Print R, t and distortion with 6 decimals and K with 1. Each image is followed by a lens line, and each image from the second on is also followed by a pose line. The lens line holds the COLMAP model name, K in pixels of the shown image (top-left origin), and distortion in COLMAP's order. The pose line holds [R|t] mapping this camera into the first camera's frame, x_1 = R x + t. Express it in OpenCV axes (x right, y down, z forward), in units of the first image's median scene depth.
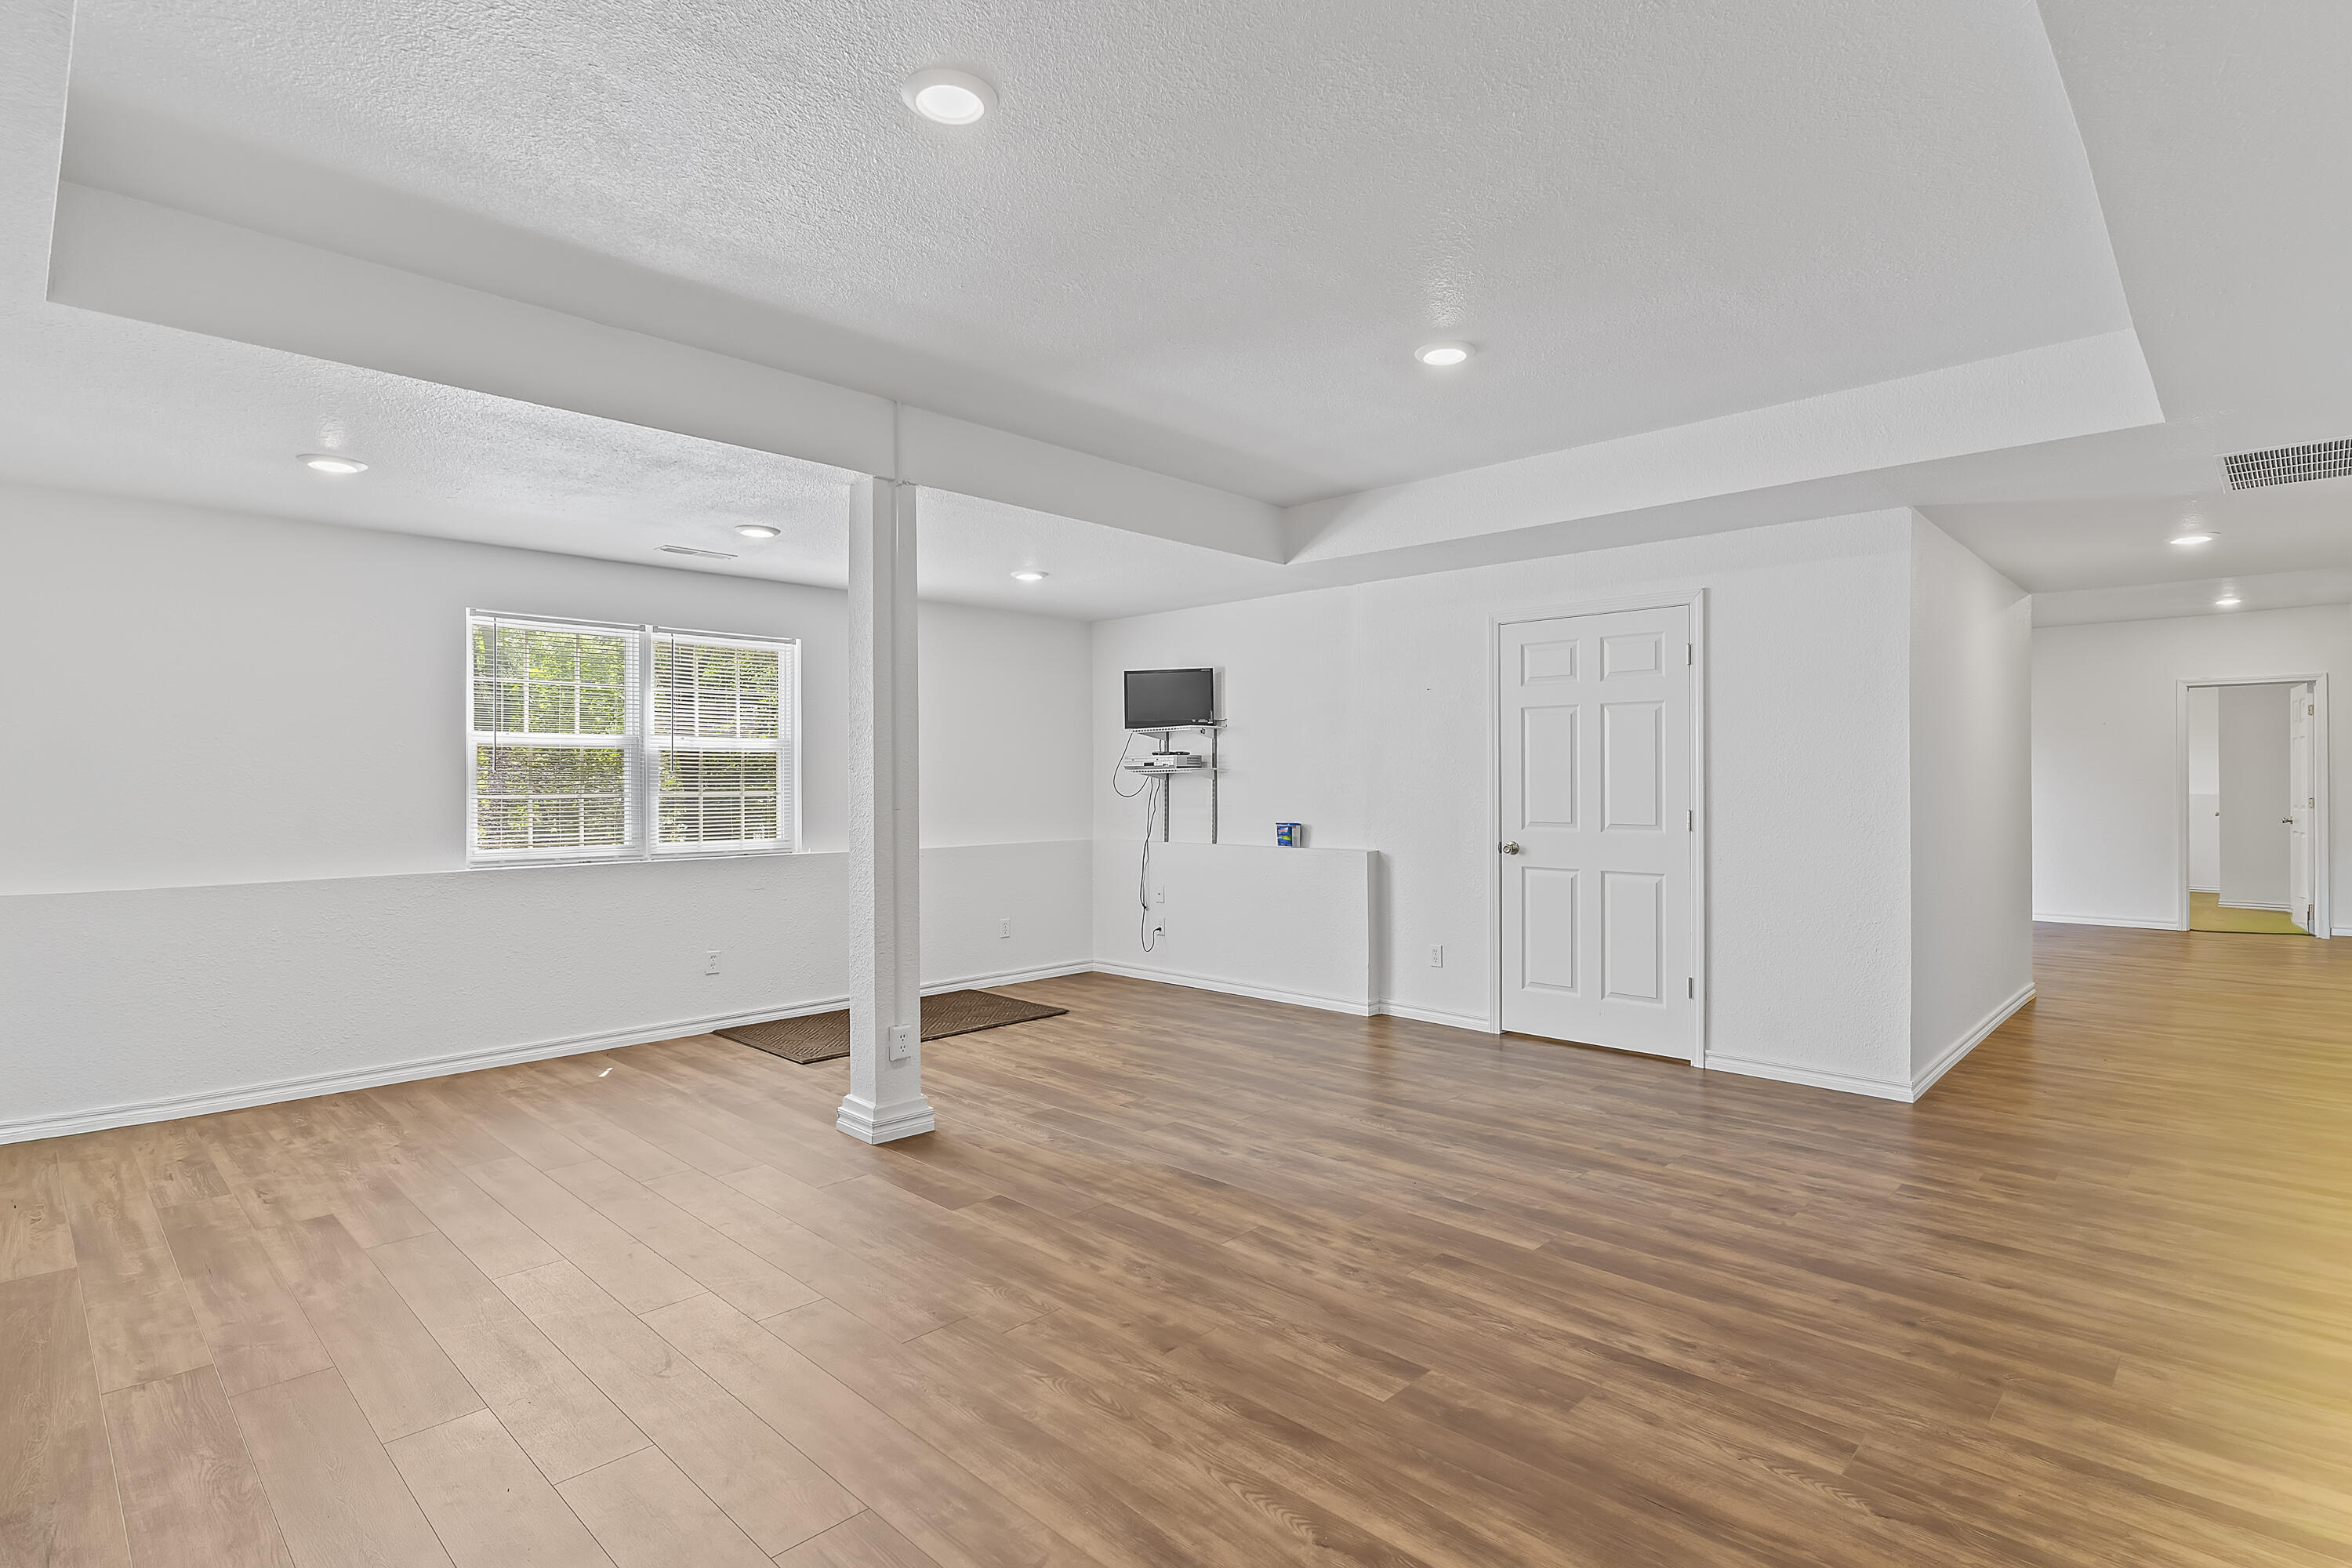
lens RADIAL K [[1152.5, 0, 1174.7], [0, 1152.5, 793.3], [0, 0, 1]] dist [0.000700, -0.000602]
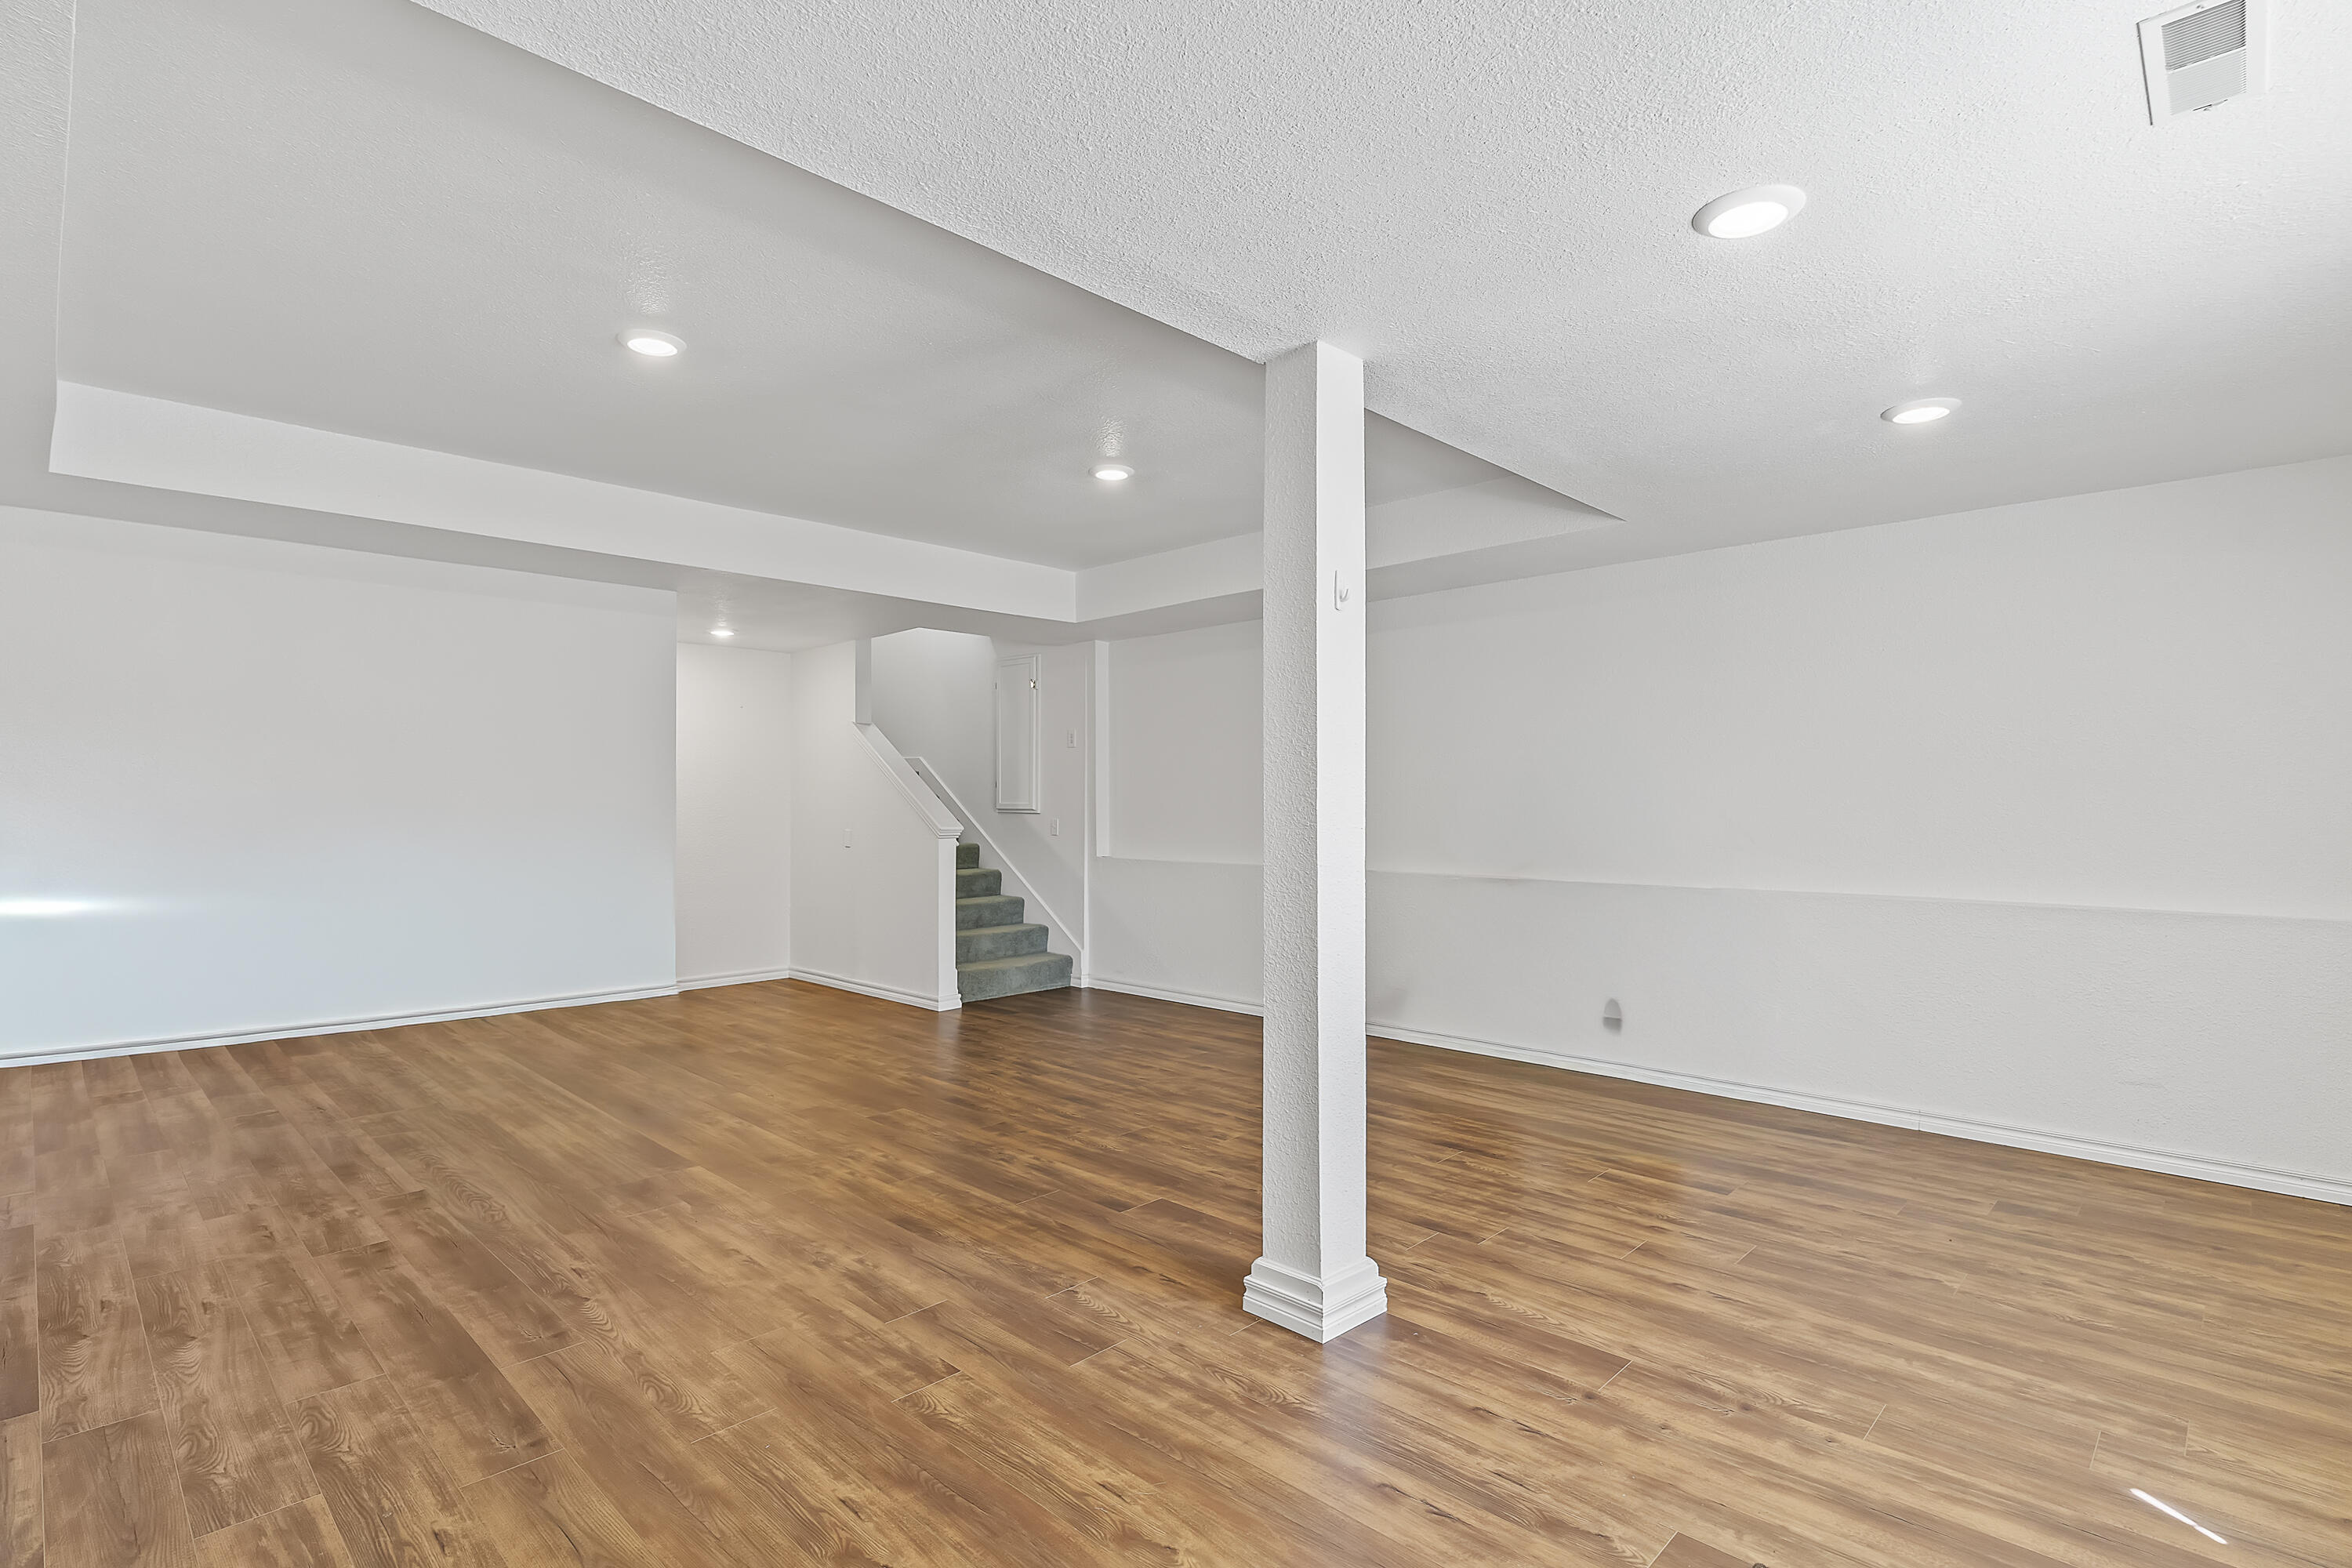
lens RADIAL K [[1152.5, 0, 1174.7], [0, 1152.5, 793.3], [0, 0, 1]] dist [0.000700, -0.000602]
pose [[-0.999970, 0.006997, 0.003228, -0.198336], [0.007016, 0.999957, 0.006130, -0.025151], [-0.003185, 0.006153, -0.999976, 1.951173]]
